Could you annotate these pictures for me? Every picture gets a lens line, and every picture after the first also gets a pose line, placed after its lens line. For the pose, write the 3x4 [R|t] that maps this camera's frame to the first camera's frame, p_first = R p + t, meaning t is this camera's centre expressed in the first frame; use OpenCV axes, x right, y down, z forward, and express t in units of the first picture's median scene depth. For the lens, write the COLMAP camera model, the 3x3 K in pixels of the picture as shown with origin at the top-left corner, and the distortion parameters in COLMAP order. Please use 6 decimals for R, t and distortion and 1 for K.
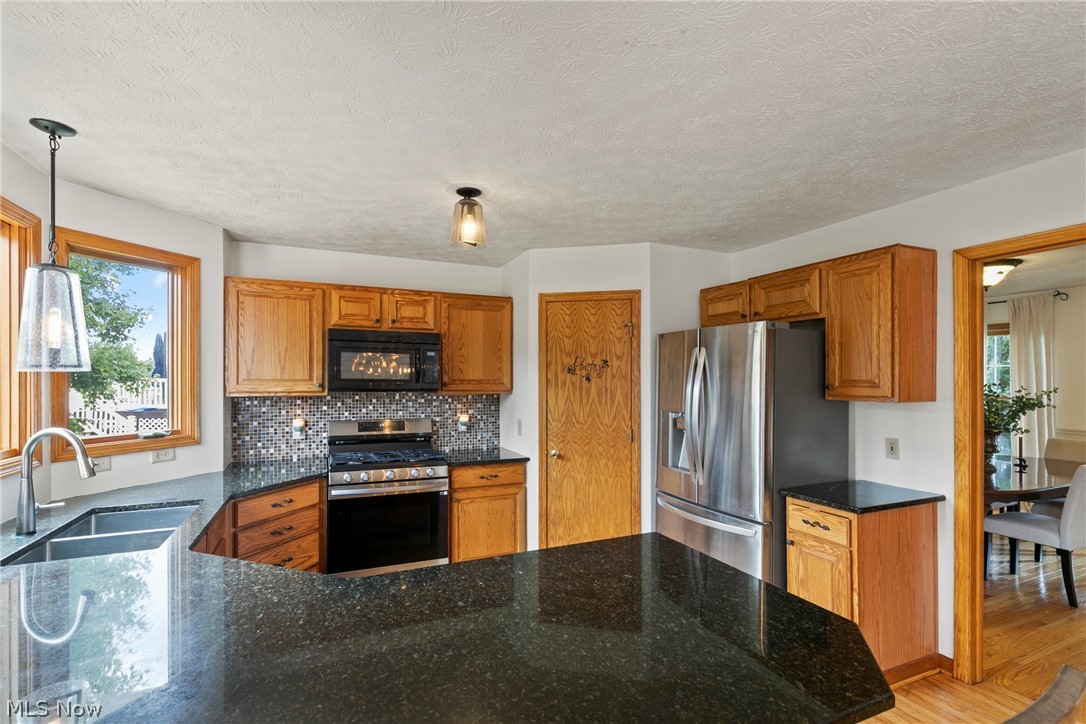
lens RADIAL K [[491.8, 0, 541.5], [0, 491.8, 378.9], [0, 0, 1]] dist [0.004288, -0.001184]
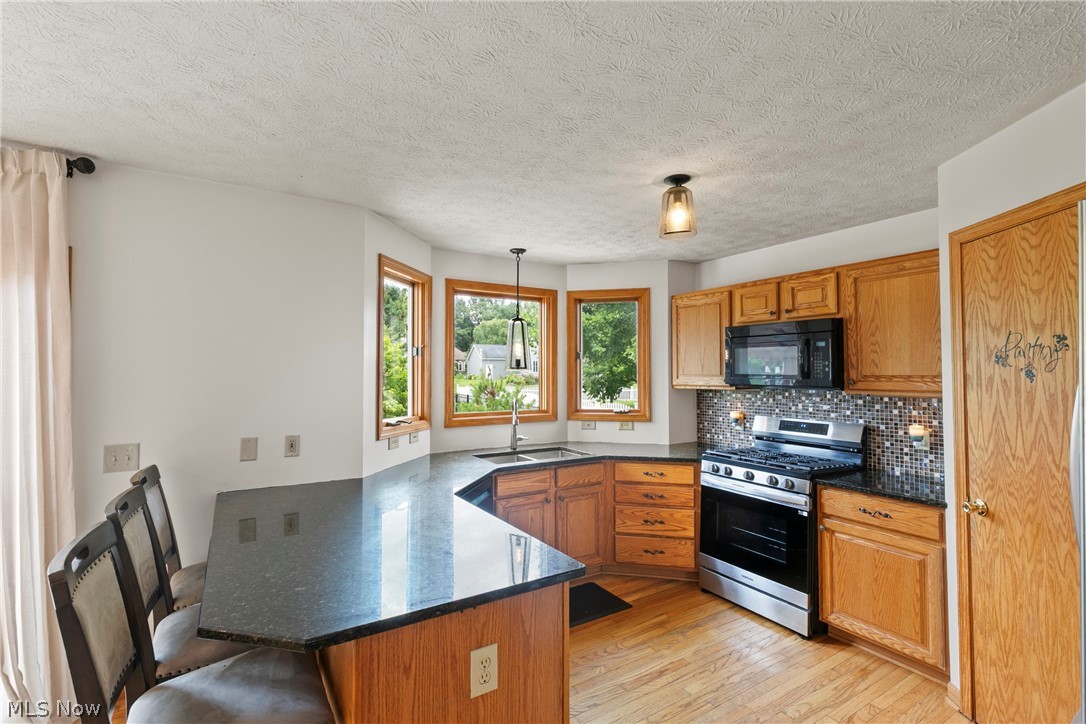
lens RADIAL K [[491.8, 0, 545.3], [0, 491.8, 361.7], [0, 0, 1]] dist [0.004288, -0.001184]
pose [[0.145192, -0.026324, -0.989053, 0.528294], [-0.000855, 0.999642, -0.026731, 0.001276], [0.989403, 0.004726, 0.145118, 0.425749]]
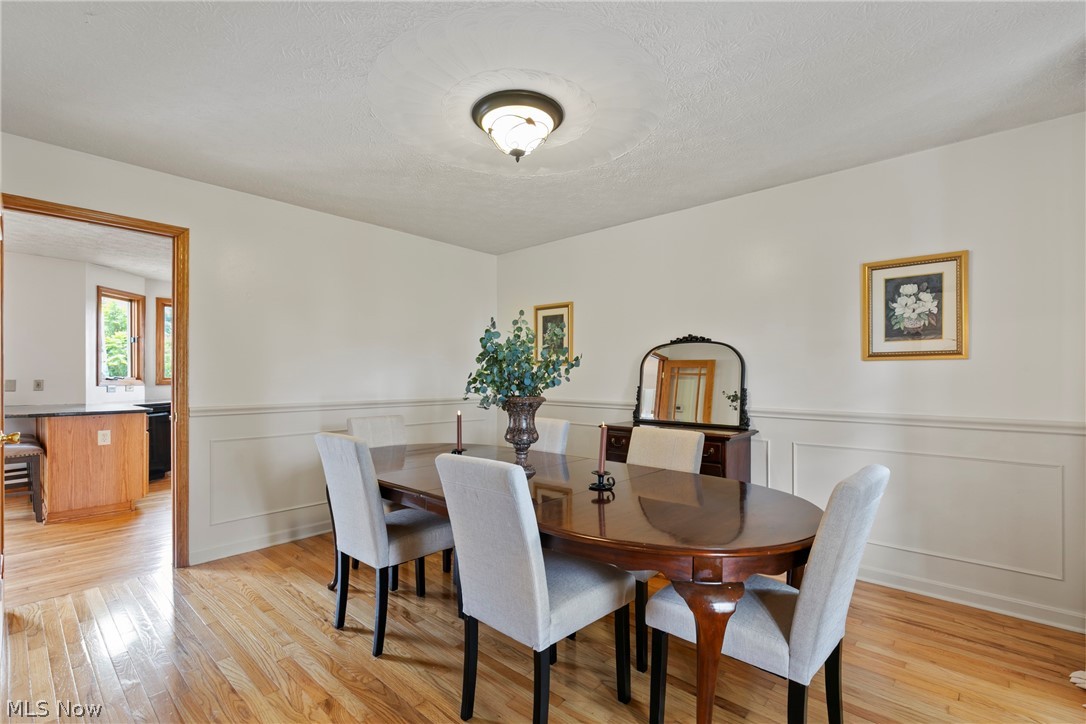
lens RADIAL K [[491.8, 0, 541.5], [0, 491.8, 372.4], [0, 0, 1]] dist [0.004288, -0.001184]
pose [[0.406059, -0.010391, -0.913788, 1.731675], [-0.001391, 0.999927, -0.011988, 0.093206], [0.913846, 0.006139, 0.406015, 0.950239]]
